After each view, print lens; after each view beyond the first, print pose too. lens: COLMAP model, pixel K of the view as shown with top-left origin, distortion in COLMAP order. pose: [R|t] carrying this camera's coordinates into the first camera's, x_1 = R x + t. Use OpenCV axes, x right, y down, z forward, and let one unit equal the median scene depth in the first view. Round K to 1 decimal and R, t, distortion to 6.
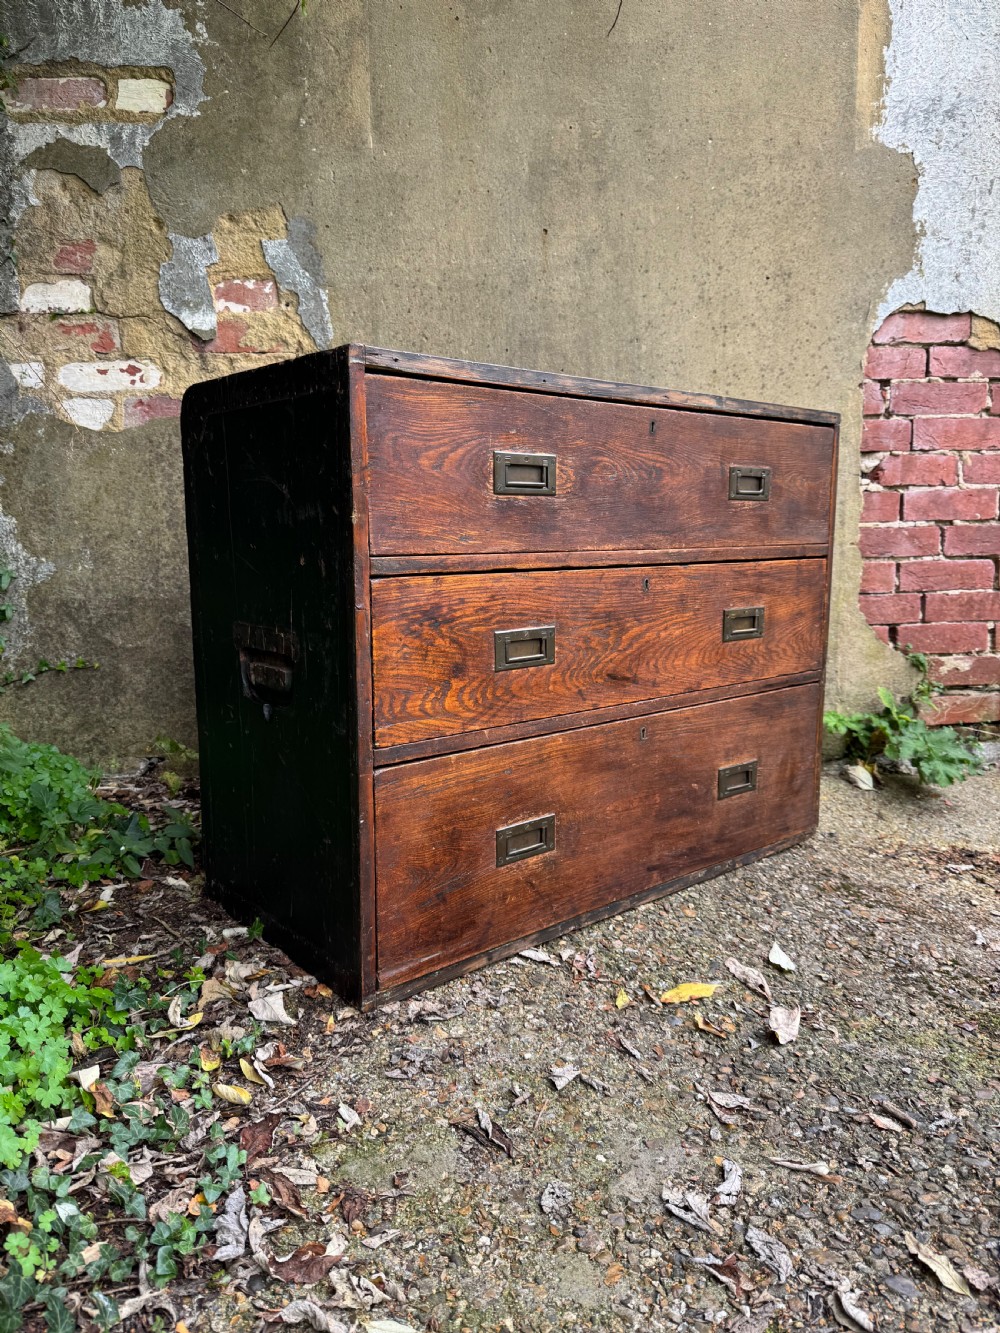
lens RADIAL K [[948.3, 0, 501.4], [0, 948.3, 671.4], [0, 0, 1]] dist [-0.010208, -0.008449]
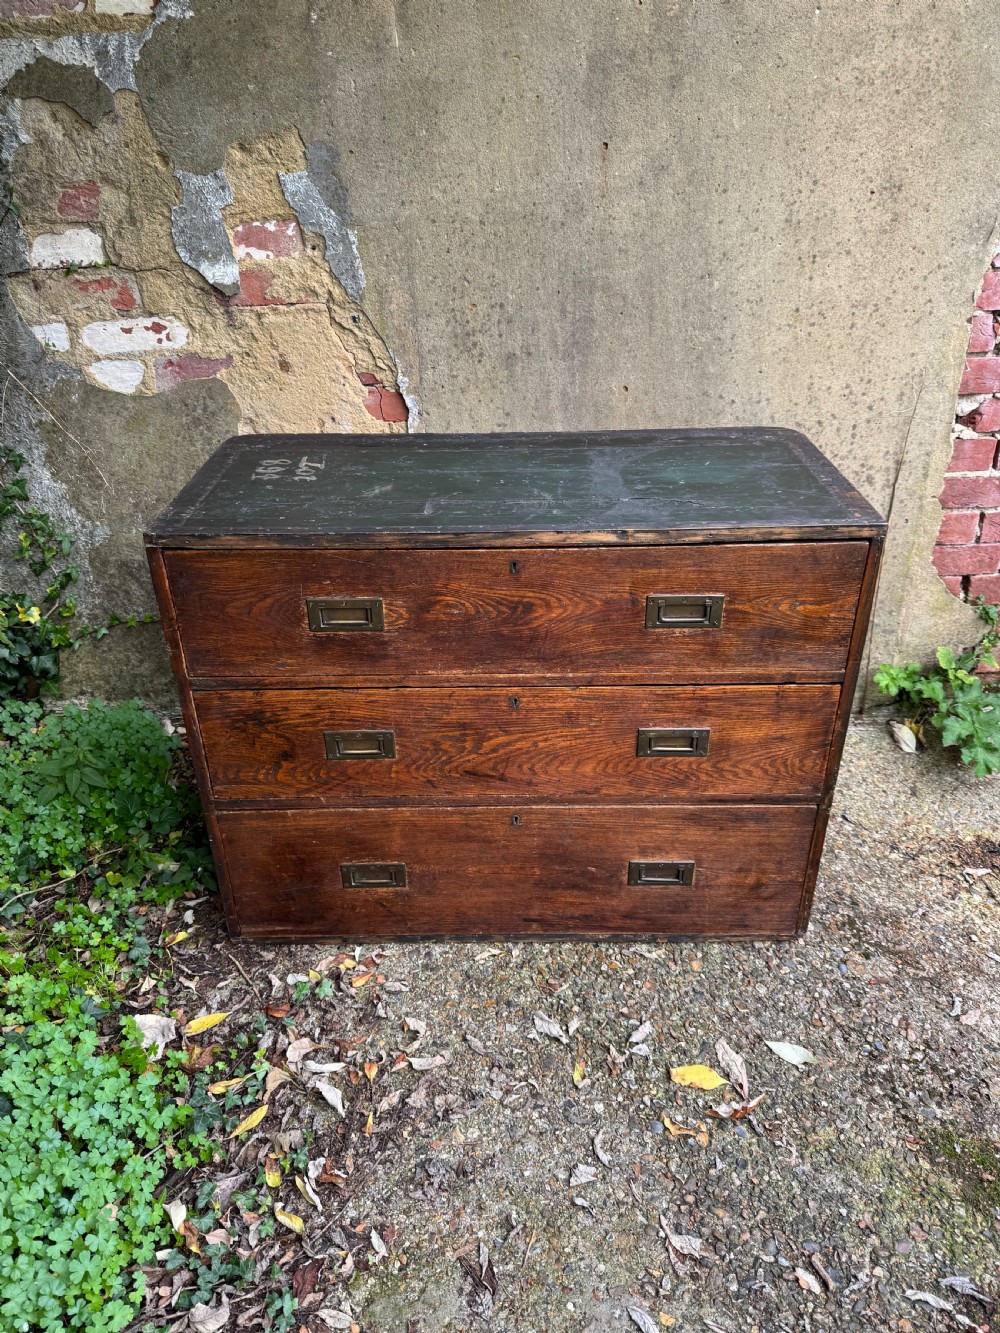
lens RADIAL K [[948.3, 0, 500.6], [0, 948.3, 665.8], [0, 0, 1]] dist [-0.010208, -0.008449]
pose [[0.994843, 0.028089, -0.097463, 0.050530], [0.007702, 0.937196, 0.348718, -0.339425], [0.101136, -0.347670, 0.932146, 0.046009]]
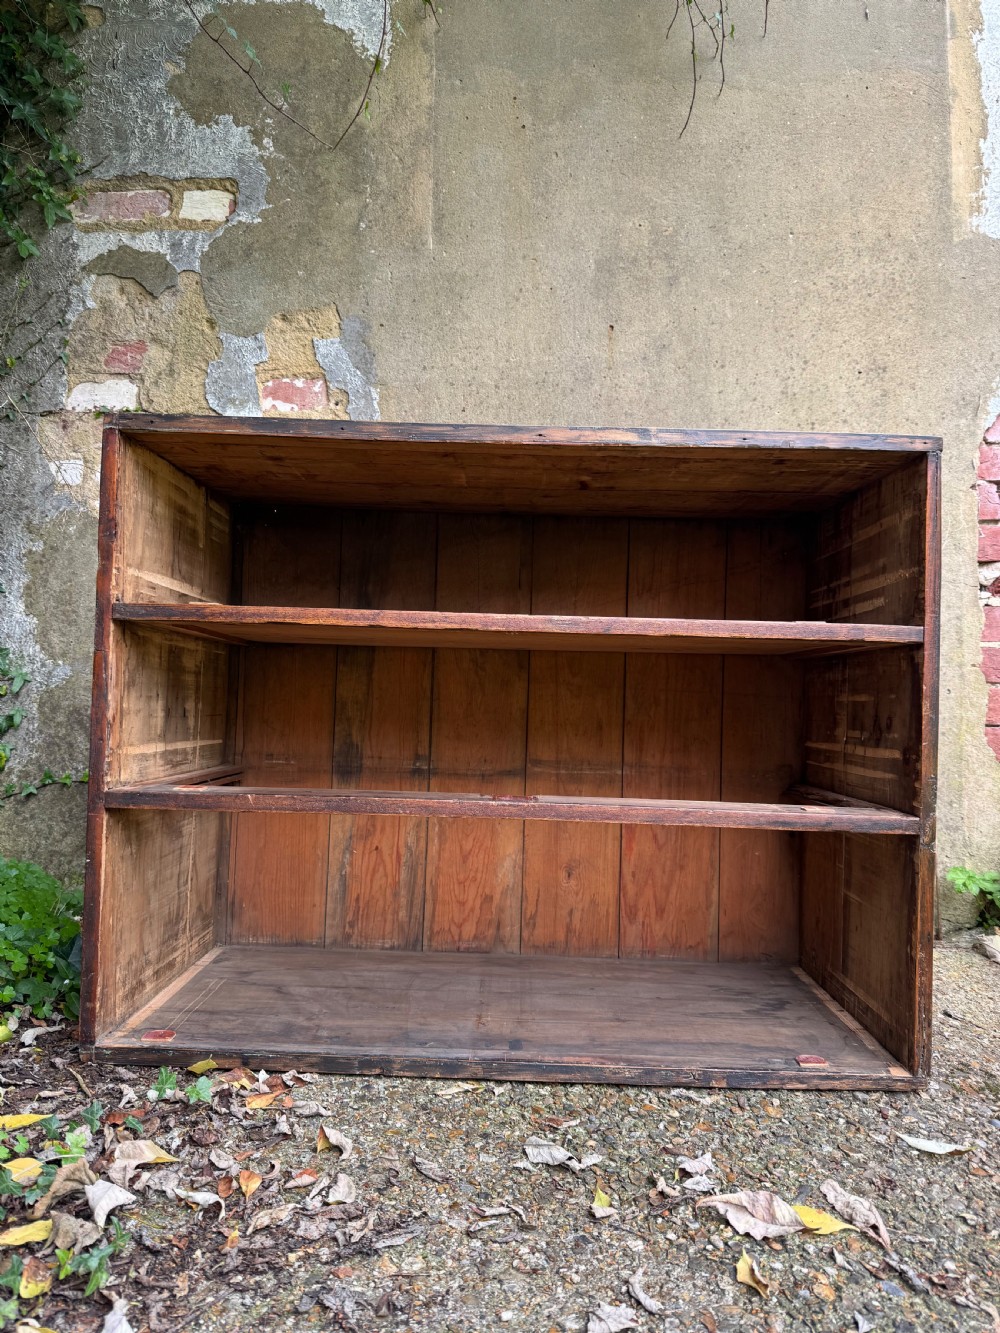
lens RADIAL K [[948.3, 0, 502.3], [0, 948.3, 668.9], [0, 0, 1]] dist [-0.010208, -0.008449]
pose [[0.994186, 0.017504, -0.106245, 0.046019], [-0.037397, 0.981408, -0.188254, 0.047770], [0.100975, 0.191133, 0.976357, 0.147798]]
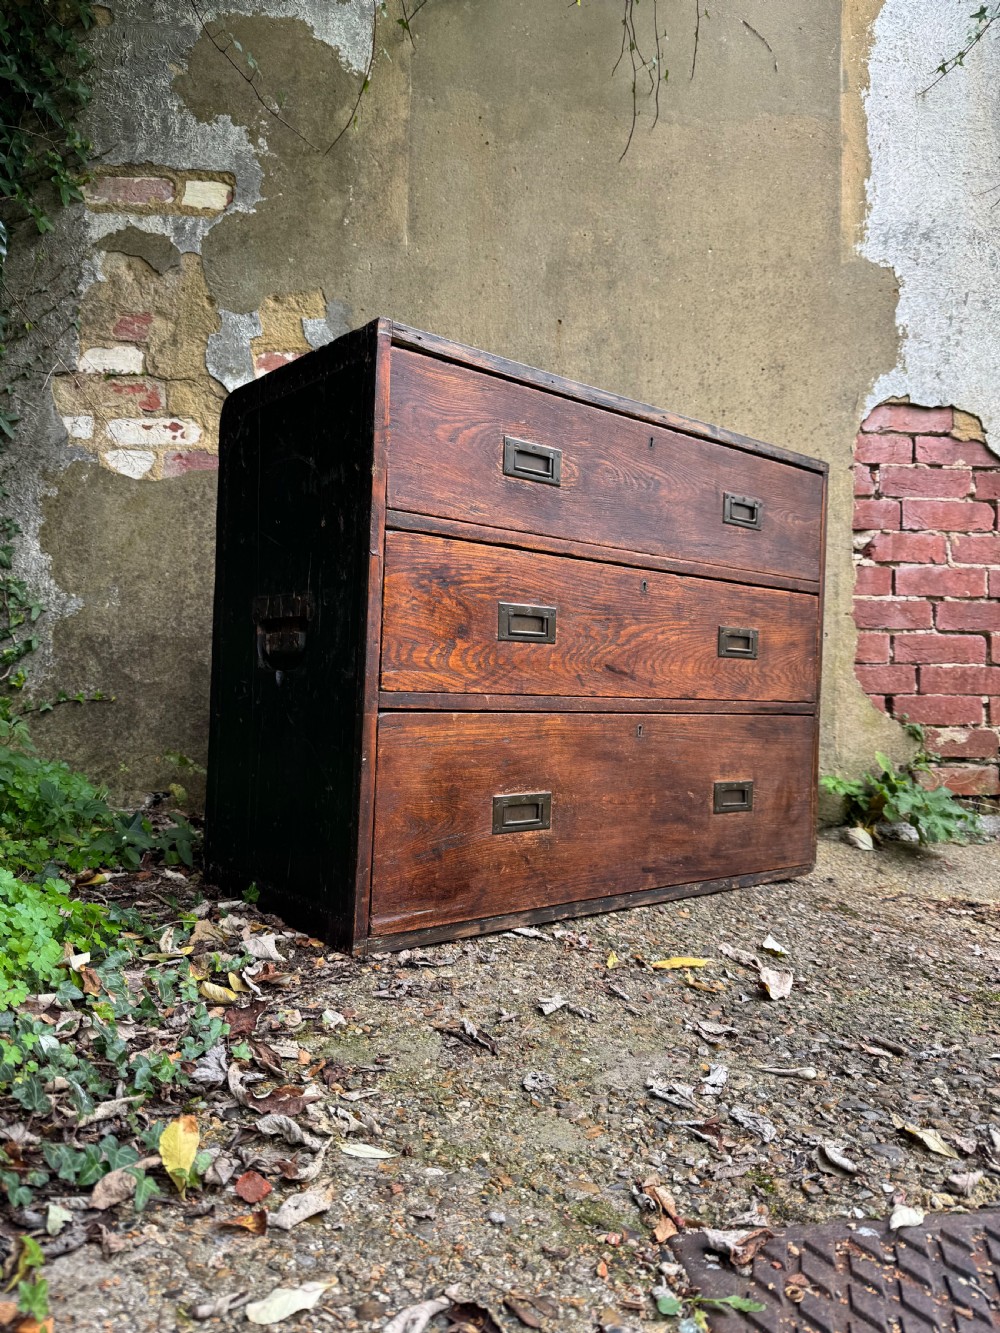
lens RADIAL K [[948.3, 0, 501.4], [0, 948.3, 673.7], [0, 0, 1]] dist [-0.010208, -0.008449]
pose [[0.999299, 0.035364, -0.012247, 0.006805], [-0.036902, 0.985576, -0.165159, 0.128940], [0.006230, 0.165496, 0.986191, -0.020023]]
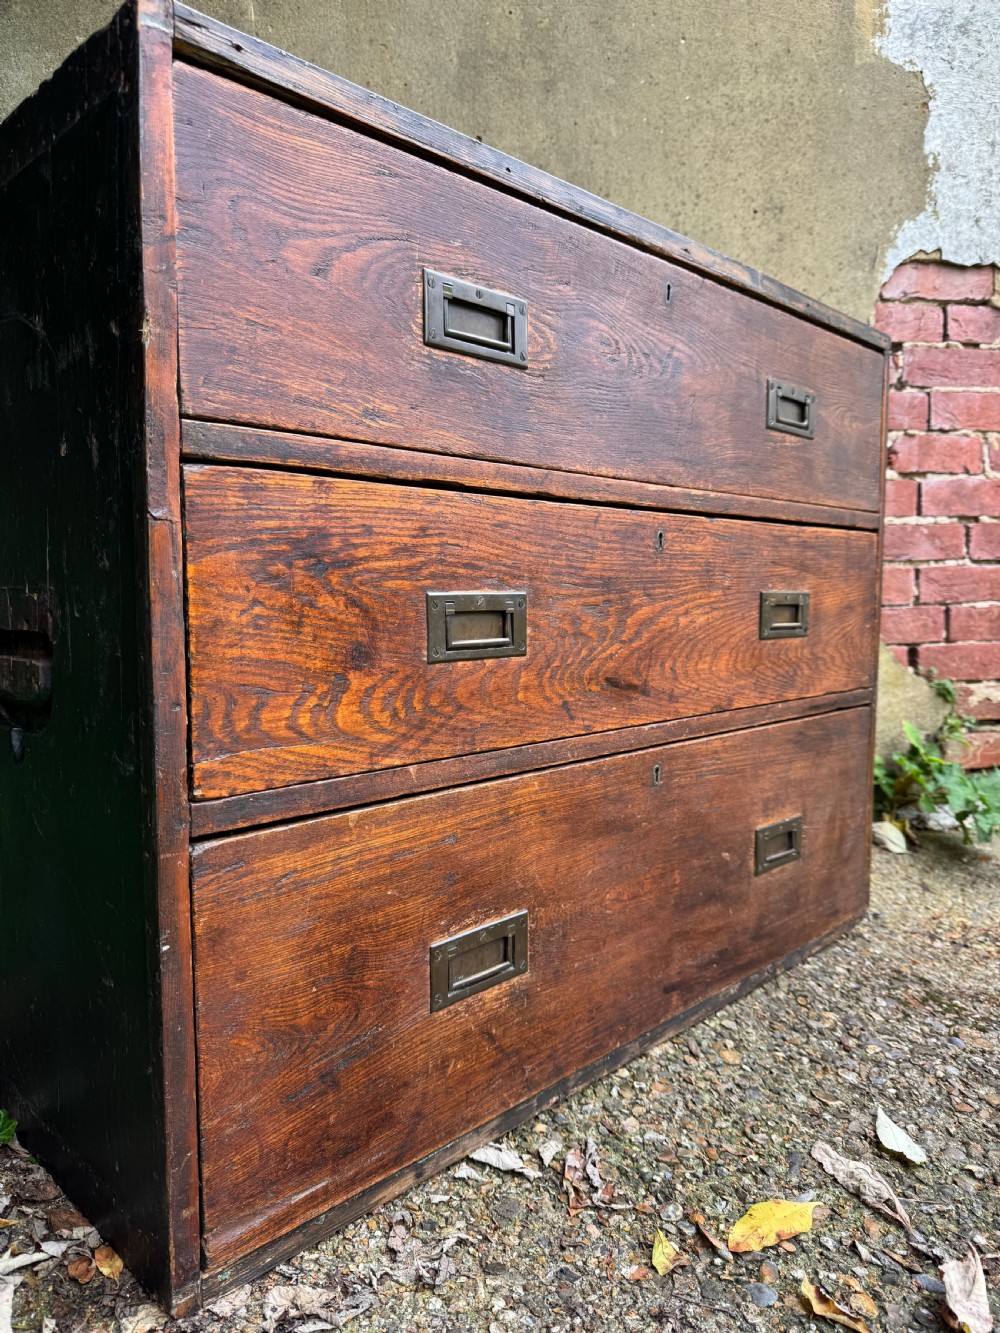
lens RADIAL K [[948.3, 0, 498.9], [0, 948.3, 675.8], [0, 0, 1]] dist [-0.010208, -0.008449]
pose [[0.996173, -0.005514, 0.087228, -0.008105], [0.011006, 0.997978, -0.062607, 0.026904], [-0.086707, 0.063328, 0.994219, 0.263567]]
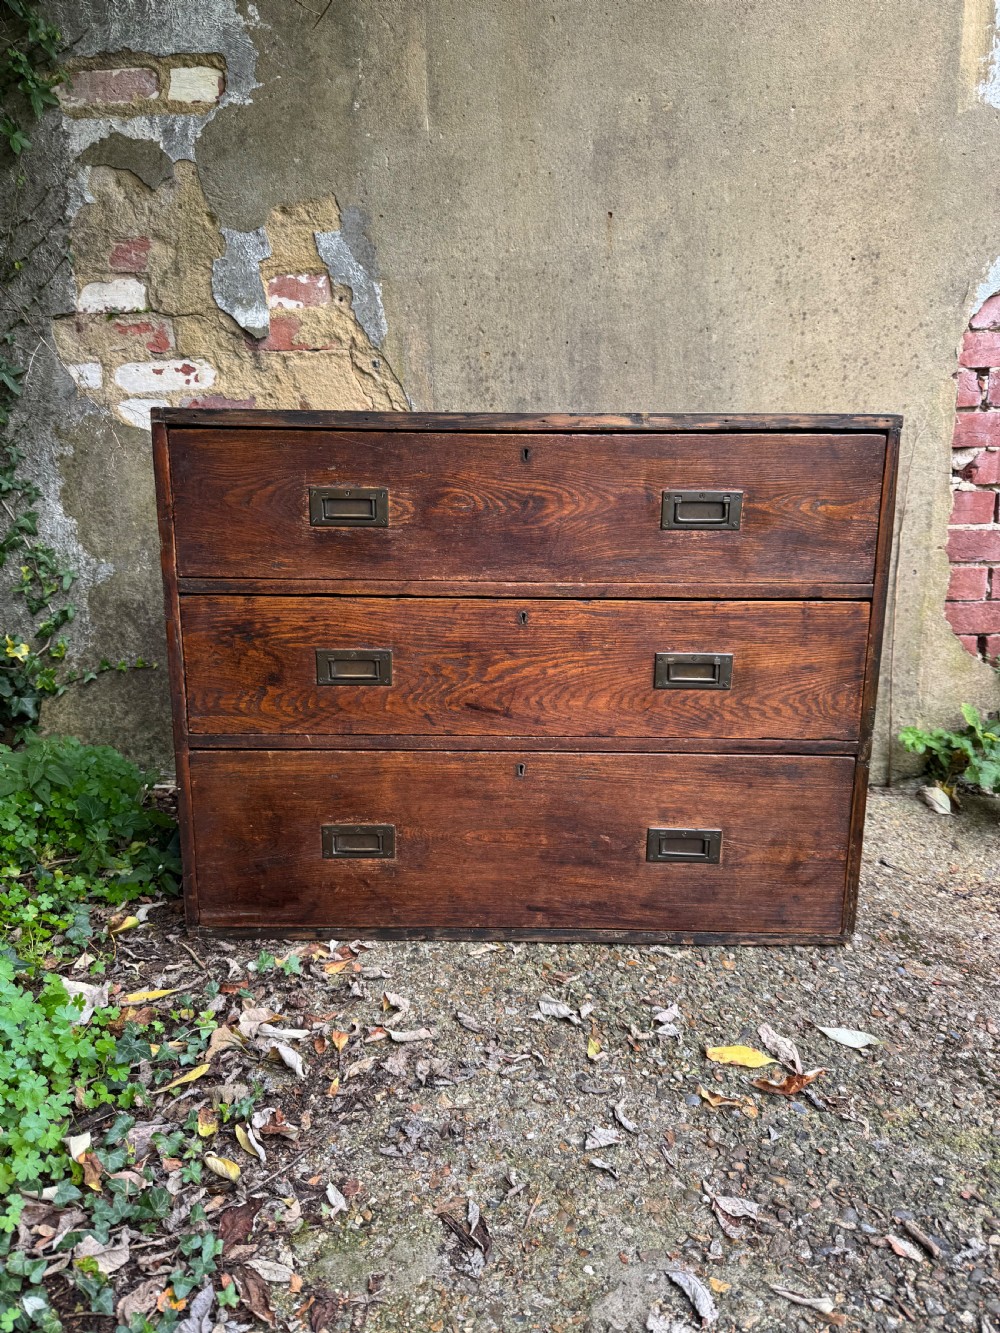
lens RADIAL K [[948.3, 0, 503.9], [0, 948.3, 671.0], [0, 0, 1]] dist [-0.010208, -0.008449]
pose [[0.994758, 0.020685, -0.100139, 0.046780], [-0.015651, 0.998586, 0.050799, -0.060960], [0.101048, -0.048966, 0.993676, 0.035277]]
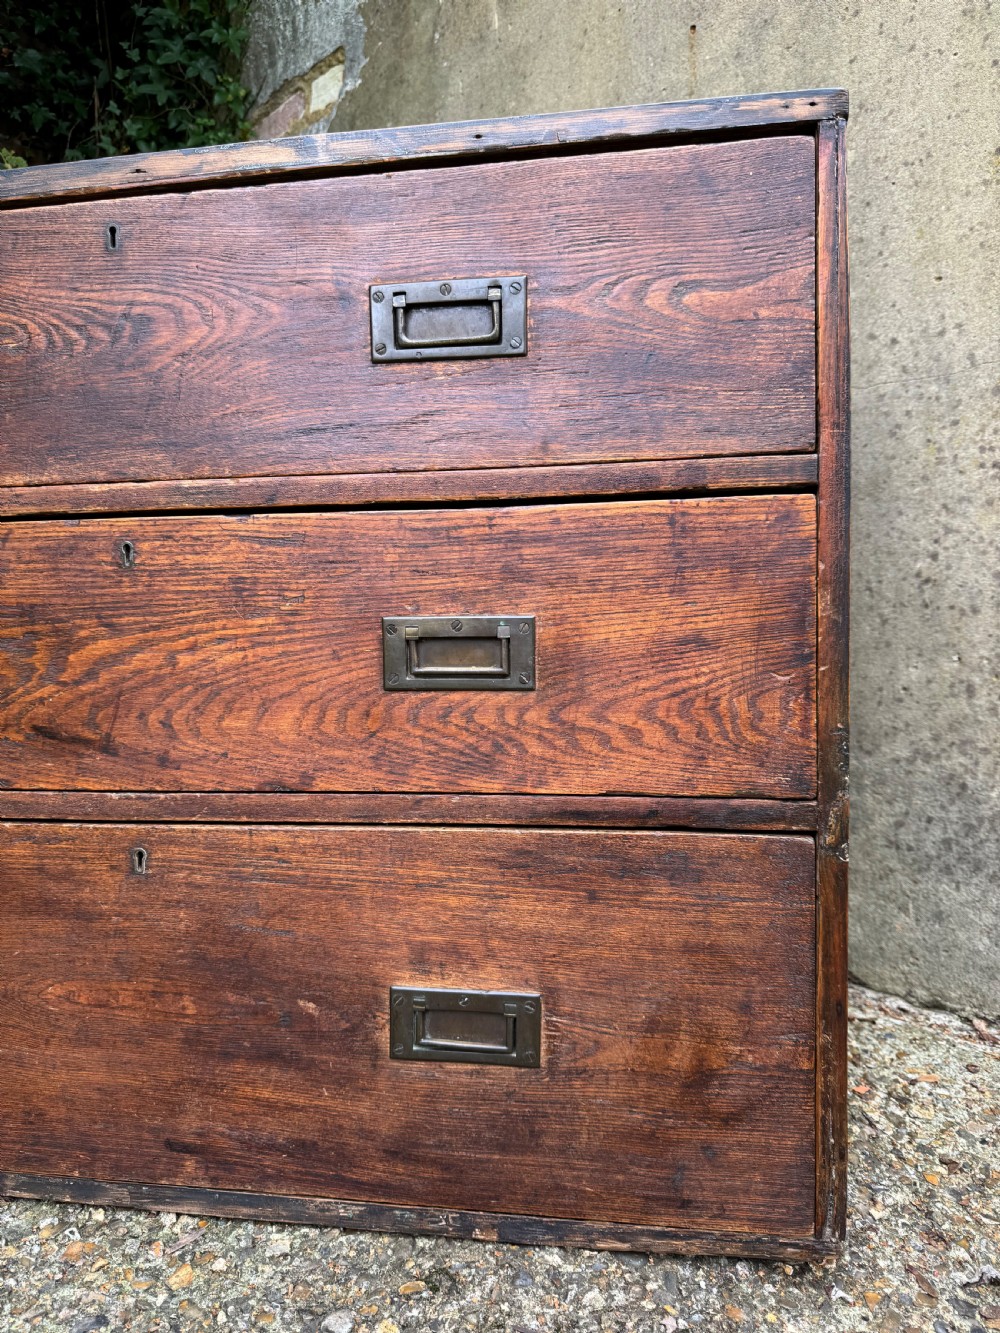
lens RADIAL K [[948.3, 0, 498.4], [0, 948.3, 670.3], [0, 0, 1]] dist [-0.010208, -0.008449]
pose [[0.650361, 0.036710, -0.758738, 0.457405], [-0.099146, 0.994389, -0.036873, -0.022974], [0.753127, 0.099206, 0.650352, 0.579989]]
